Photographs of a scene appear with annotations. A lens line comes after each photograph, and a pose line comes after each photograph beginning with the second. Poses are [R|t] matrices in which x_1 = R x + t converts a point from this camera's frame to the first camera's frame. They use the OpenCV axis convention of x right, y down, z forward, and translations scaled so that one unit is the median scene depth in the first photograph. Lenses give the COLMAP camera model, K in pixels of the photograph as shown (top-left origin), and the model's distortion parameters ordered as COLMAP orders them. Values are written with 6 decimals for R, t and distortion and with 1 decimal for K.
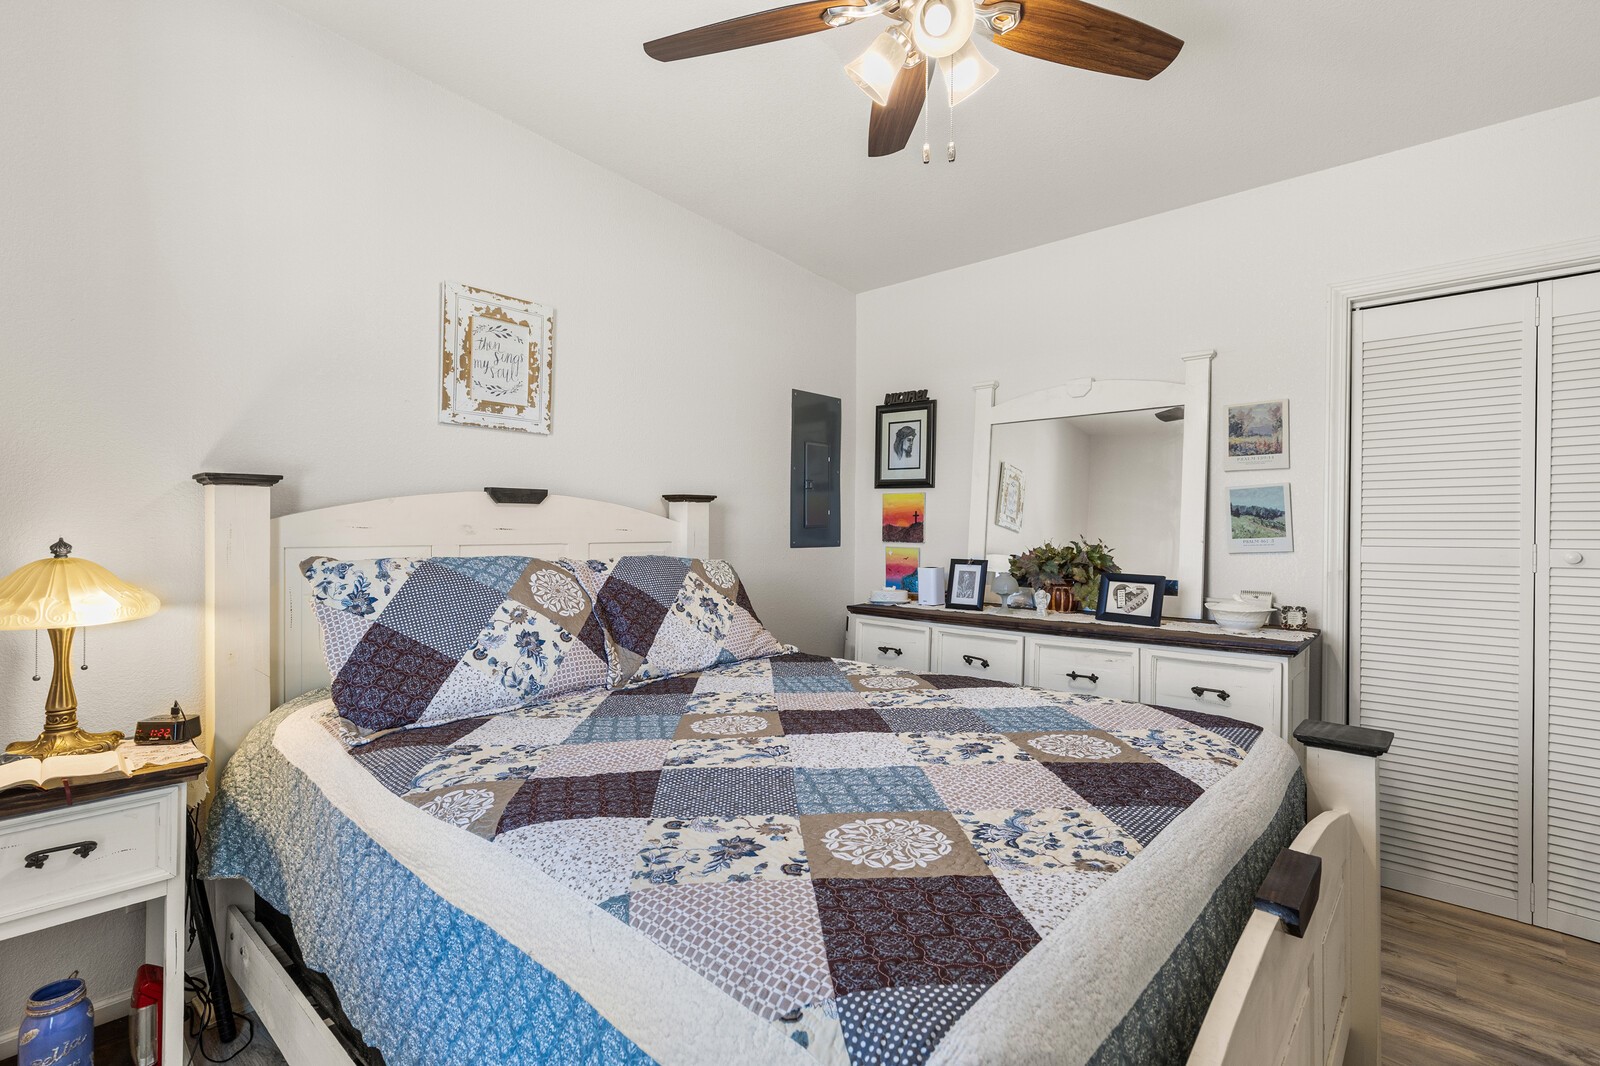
lens RADIAL K [[728.7, 0, 790.3], [0, 728.7, 511.9], [0, 0, 1]] dist [0.004914, 0.000067]
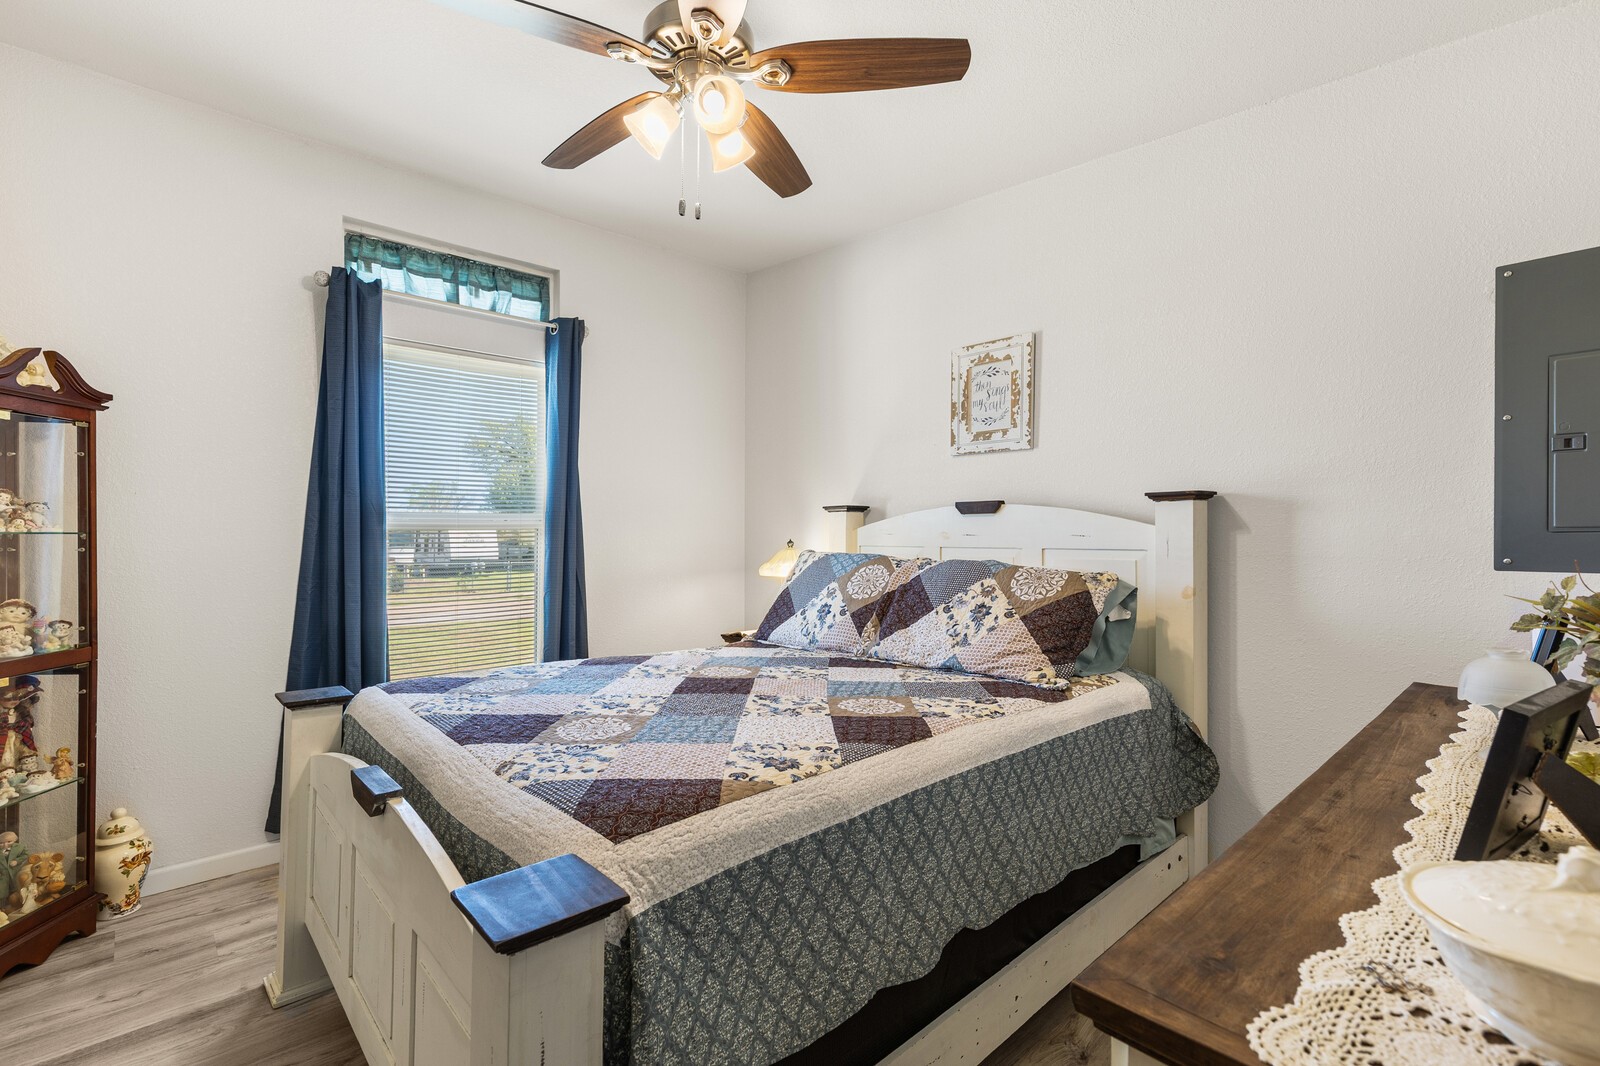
lens RADIAL K [[741.6, 0, 791.2], [0, 741.6, 490.1], [0, 0, 1]] dist [0.002647, 0.000151]
pose [[-0.064389, -0.081898, -0.994559, 0.920214], [0.012158, 0.996488, -0.082845, 0.049596], [0.997851, -0.017426, -0.063167, 0.833961]]
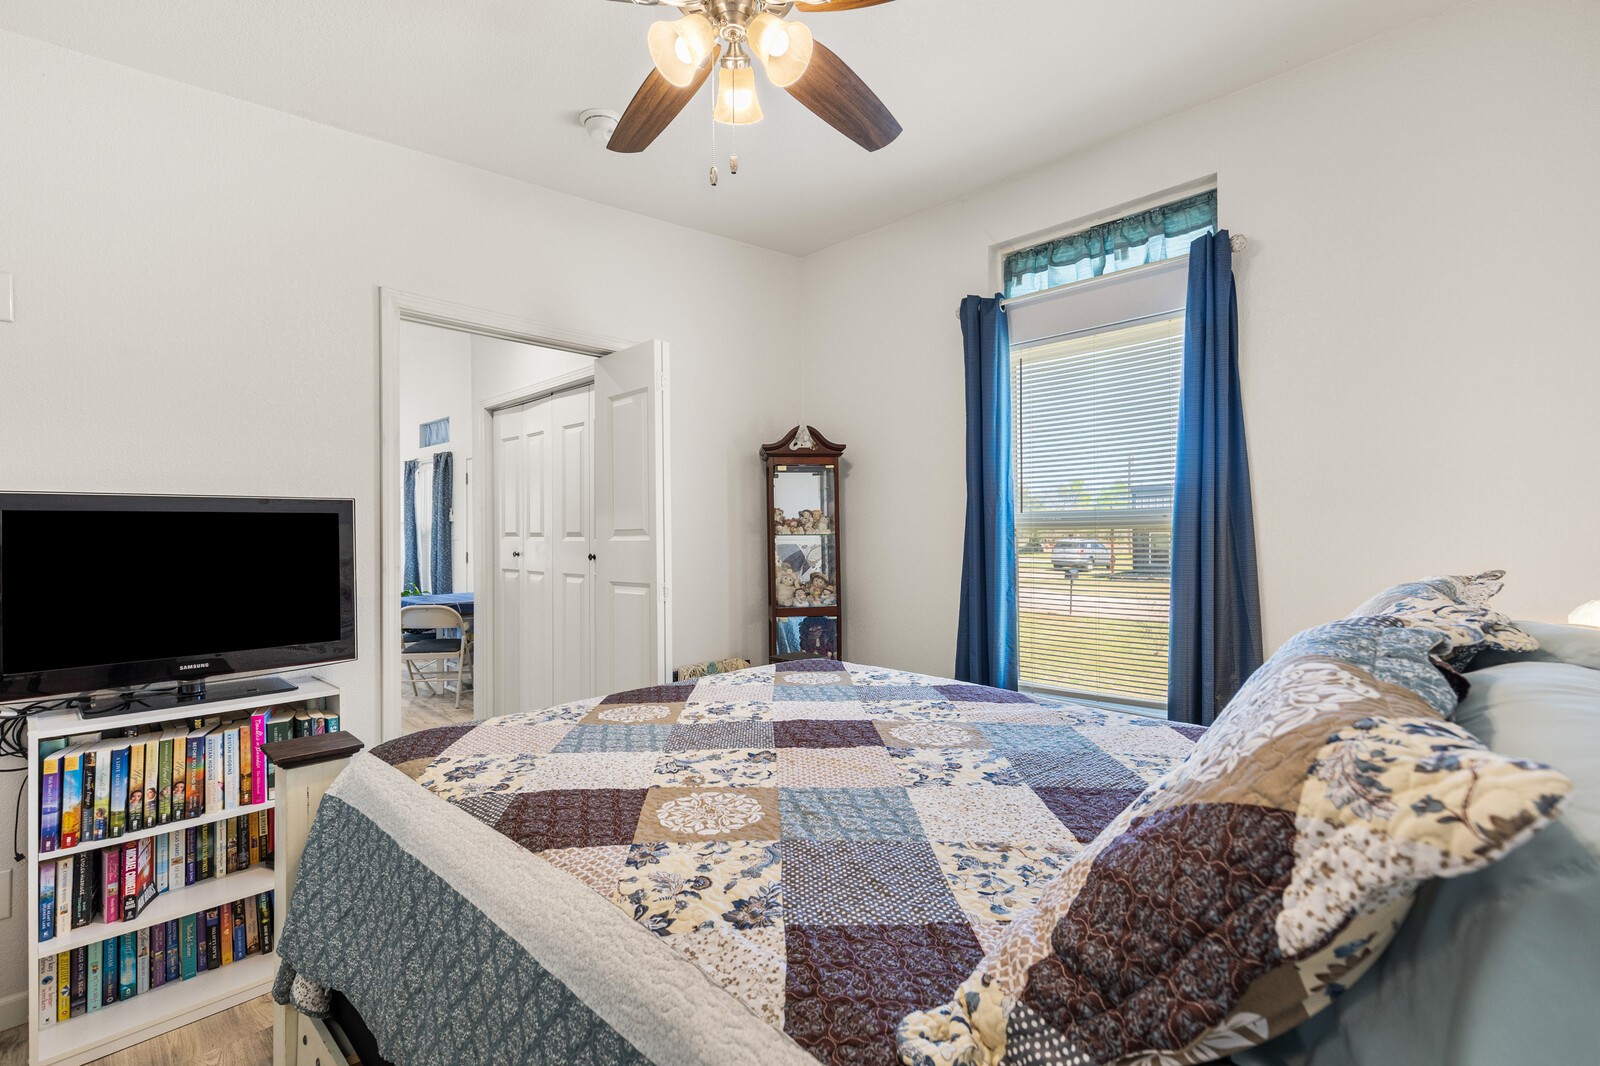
lens RADIAL K [[683.9, 0, 800.0], [0, 683.9, 533.0], [0, 0, 1]] dist [-0.001073, -0.000085]
pose [[-0.999988, 0.002261, 0.004250, -0.154021], [0.002260, 0.999997, -0.000182, 0.008200], [-0.004250, -0.000172, -0.999991, 1.470459]]
